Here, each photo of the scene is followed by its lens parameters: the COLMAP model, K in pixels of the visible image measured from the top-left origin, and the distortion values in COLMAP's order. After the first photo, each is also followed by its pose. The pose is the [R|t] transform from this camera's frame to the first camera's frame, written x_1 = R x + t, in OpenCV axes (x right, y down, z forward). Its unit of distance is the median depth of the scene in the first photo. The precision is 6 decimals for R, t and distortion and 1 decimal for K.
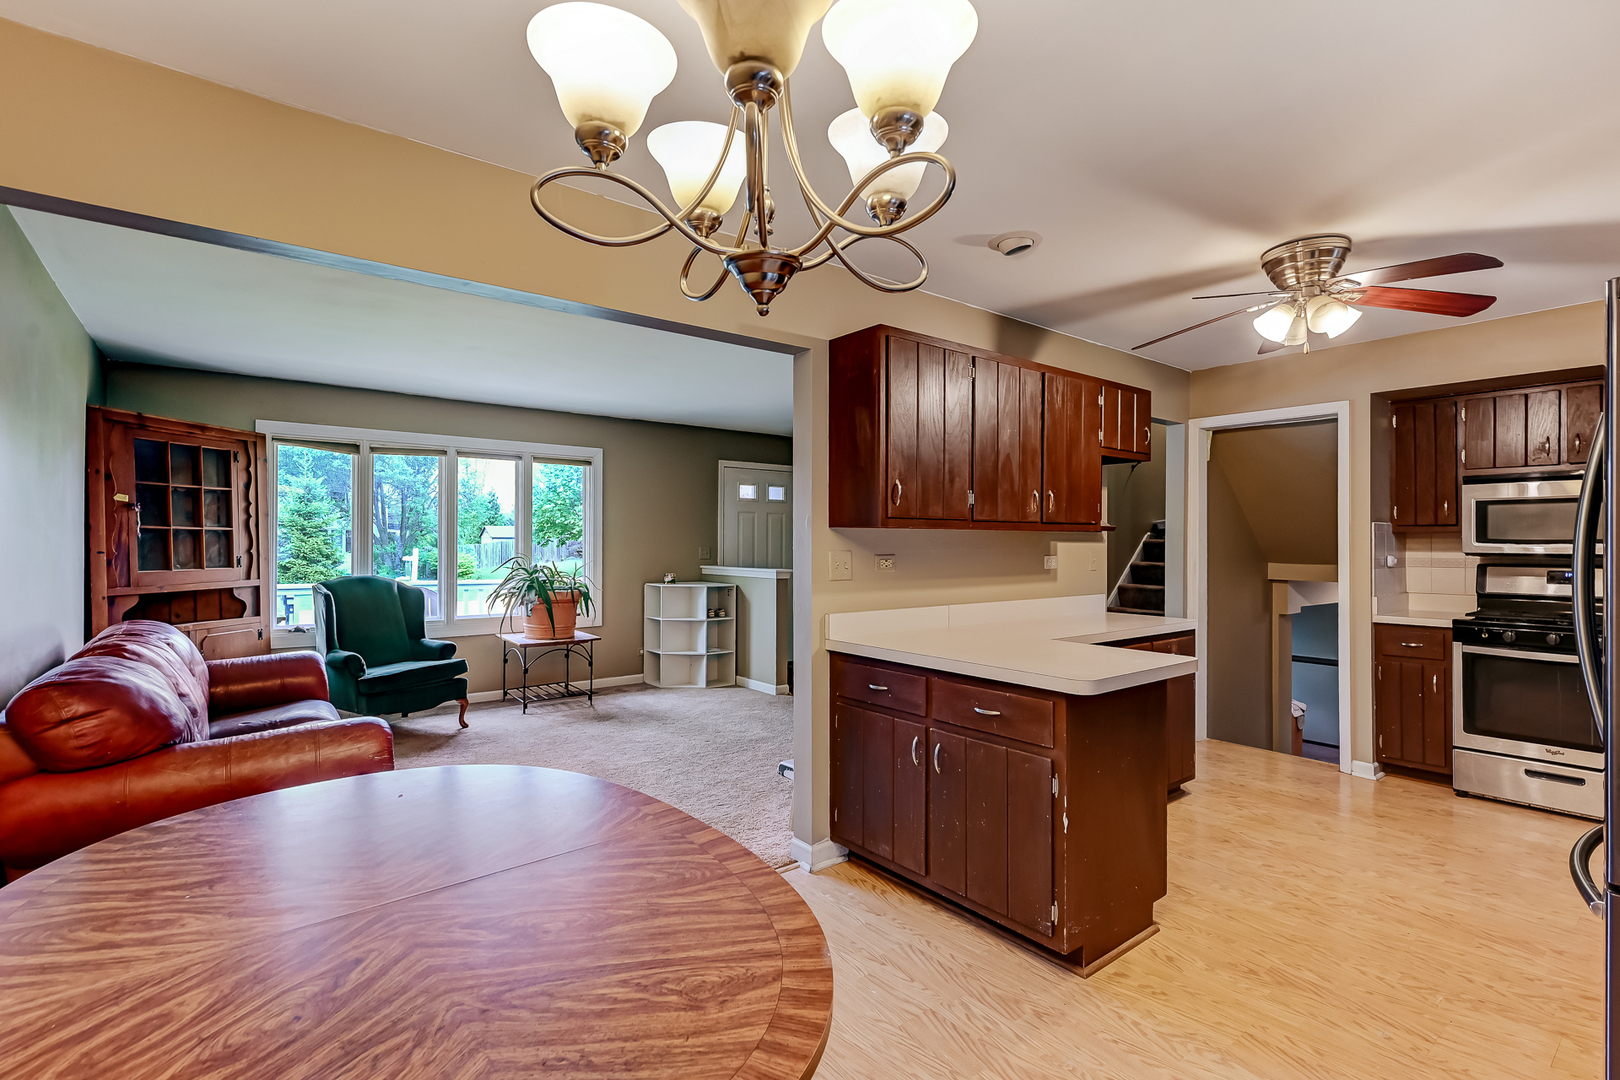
lens RADIAL K [[760.7, 0, 818.8], [0, 760.7, 542.8], [0, 0, 1]] dist [-0.001297, 0.000326]
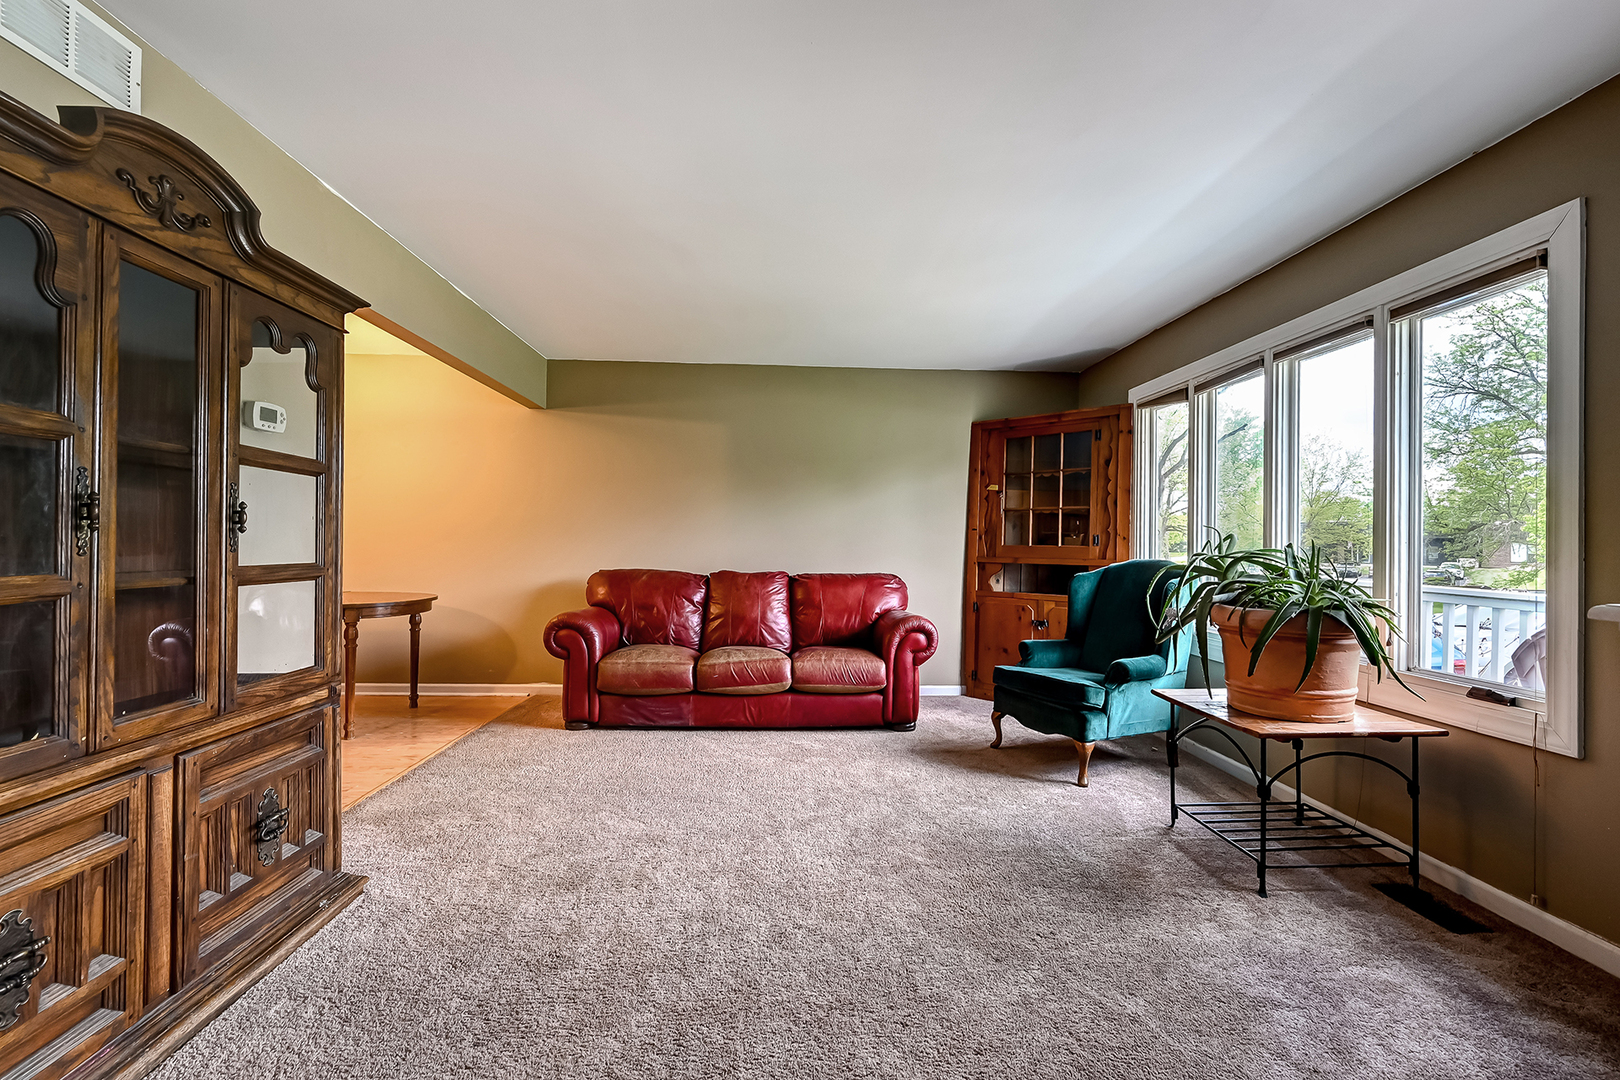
lens RADIAL K [[666.9, 0, 814.2], [0, 666.9, 540.2], [0, 0, 1]] dist [-0.001339, -0.000170]
pose [[-0.575513, -0.003753, -0.817784, 0.144721], [-0.007270, 0.999973, 0.000527, 0.024364], [0.817760, 0.006248, -0.575525, 1.072740]]
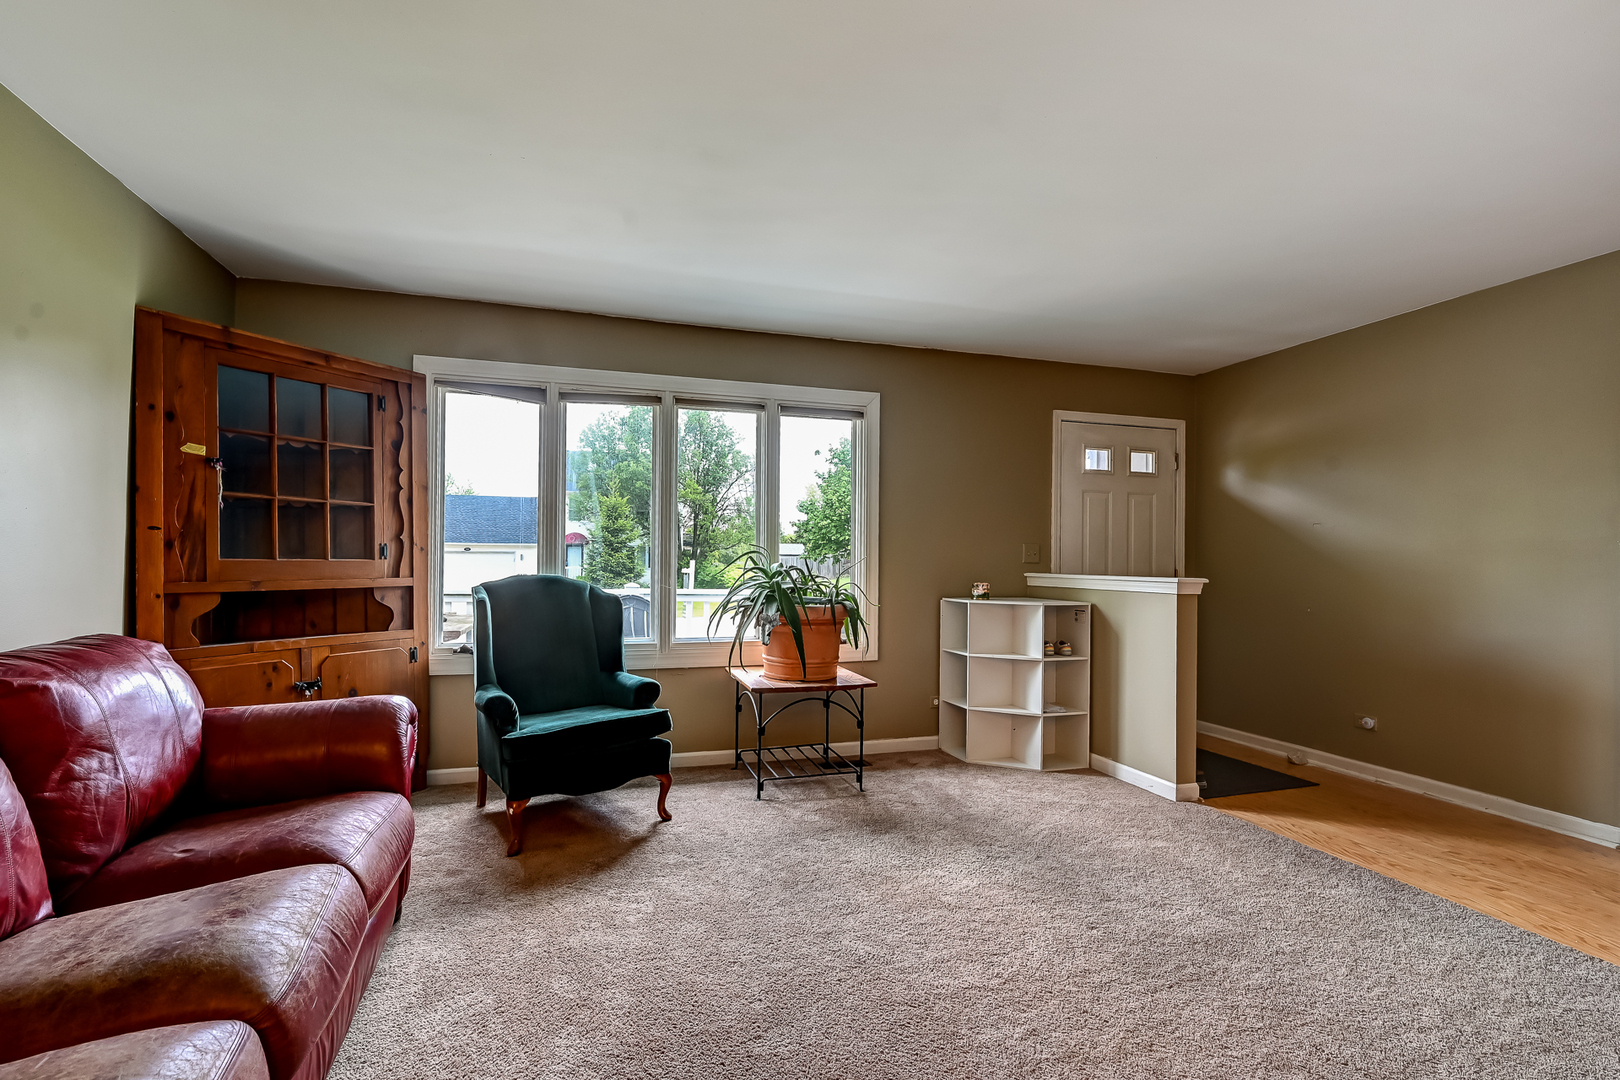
lens RADIAL K [[760.7, 0, 812.0], [0, 760.7, 562.2], [0, 0, 1]] dist [-0.001297, 0.000326]
pose [[0.935619, 0.005686, -0.352965, -0.125672], [-0.006266, 0.999980, -0.000500, 0.029167], [0.352955, 0.002679, 0.935637, 0.428865]]
